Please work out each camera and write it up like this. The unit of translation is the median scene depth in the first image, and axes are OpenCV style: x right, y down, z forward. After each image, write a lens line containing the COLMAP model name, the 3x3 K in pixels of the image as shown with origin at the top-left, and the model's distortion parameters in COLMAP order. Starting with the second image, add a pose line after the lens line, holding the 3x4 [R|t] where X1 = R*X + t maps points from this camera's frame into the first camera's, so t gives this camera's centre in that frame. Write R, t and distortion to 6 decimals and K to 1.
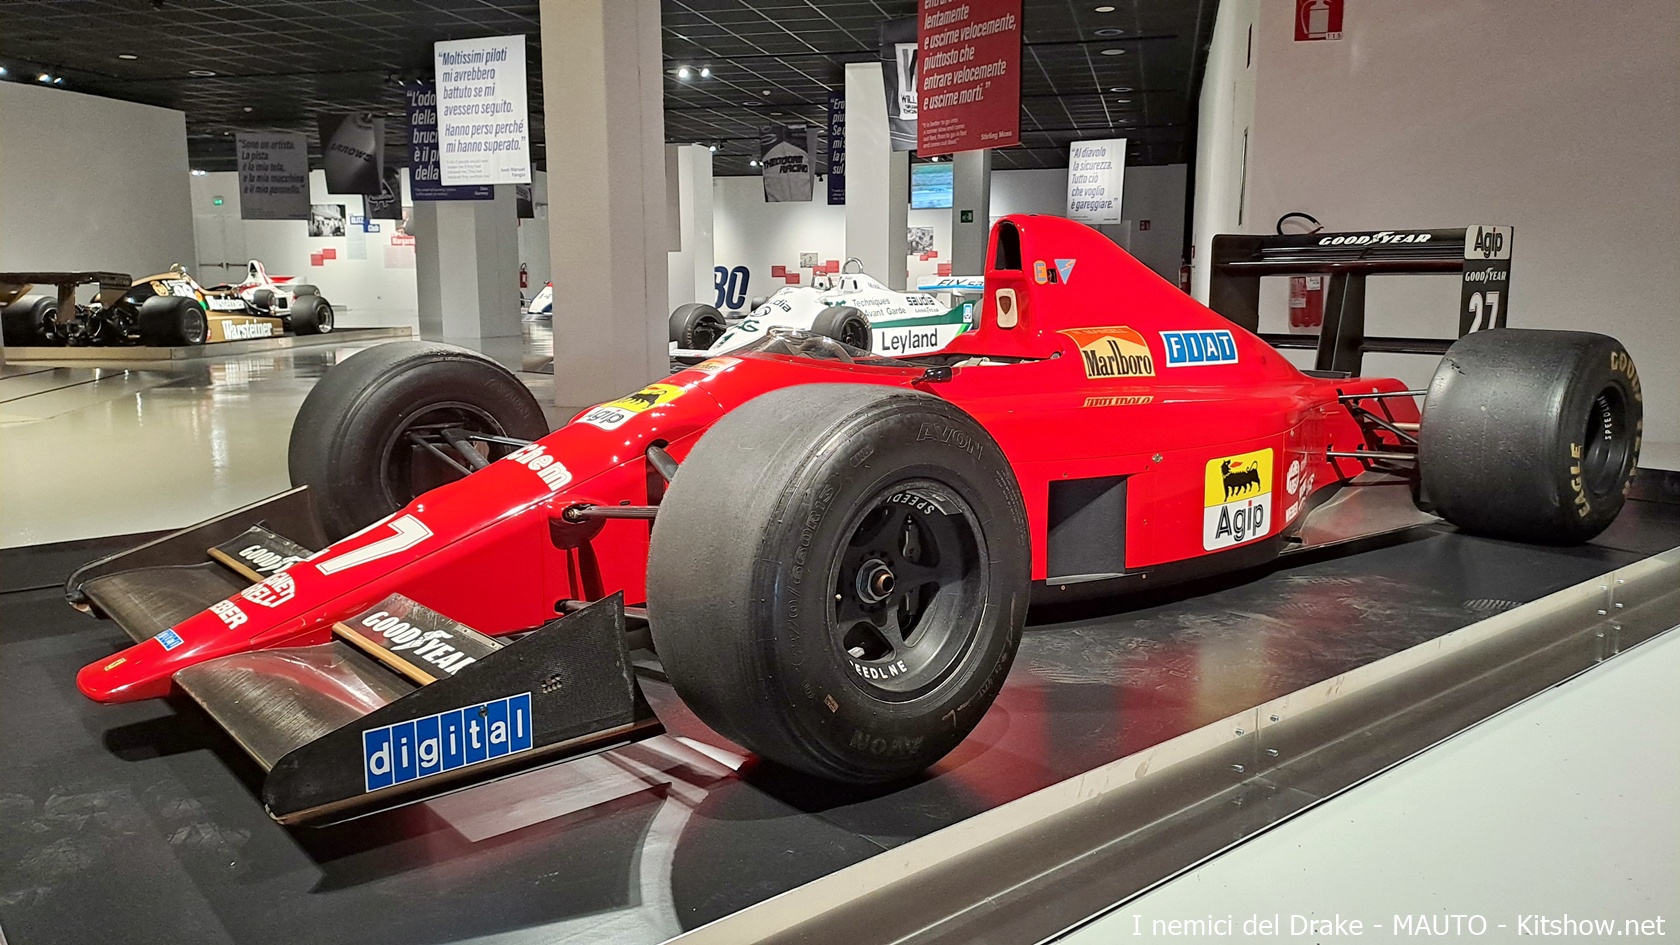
lens RADIAL K [[1265.1, 0, 842.5], [0, 1265.1, 482.9], [0, 0, 1]] dist [0.089916, -0.082077]
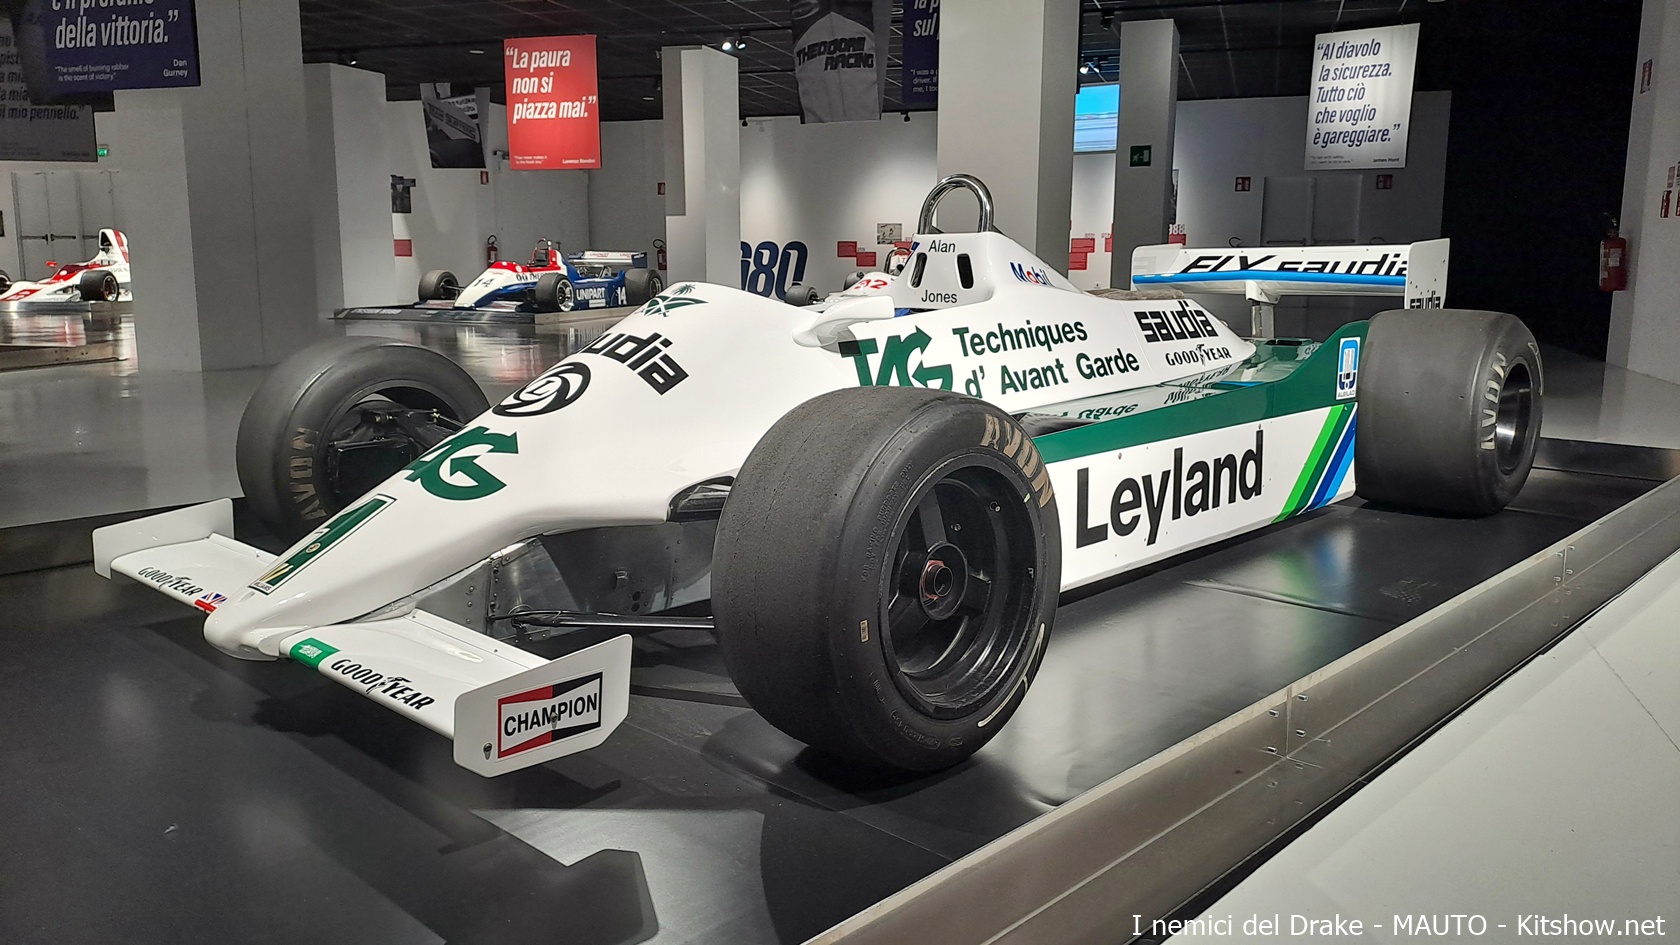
lens RADIAL K [[1265.1, 0, 838.5], [0, 1265.1, 461.4], [0, 0, 1]] dist [0.089916, -0.082077]
pose [[0.997009, 0.017239, -0.075337, 0.002589], [-0.017456, 0.999845, -0.002229, -0.068952], [0.075287, 0.003538, 0.997156, 0.438225]]
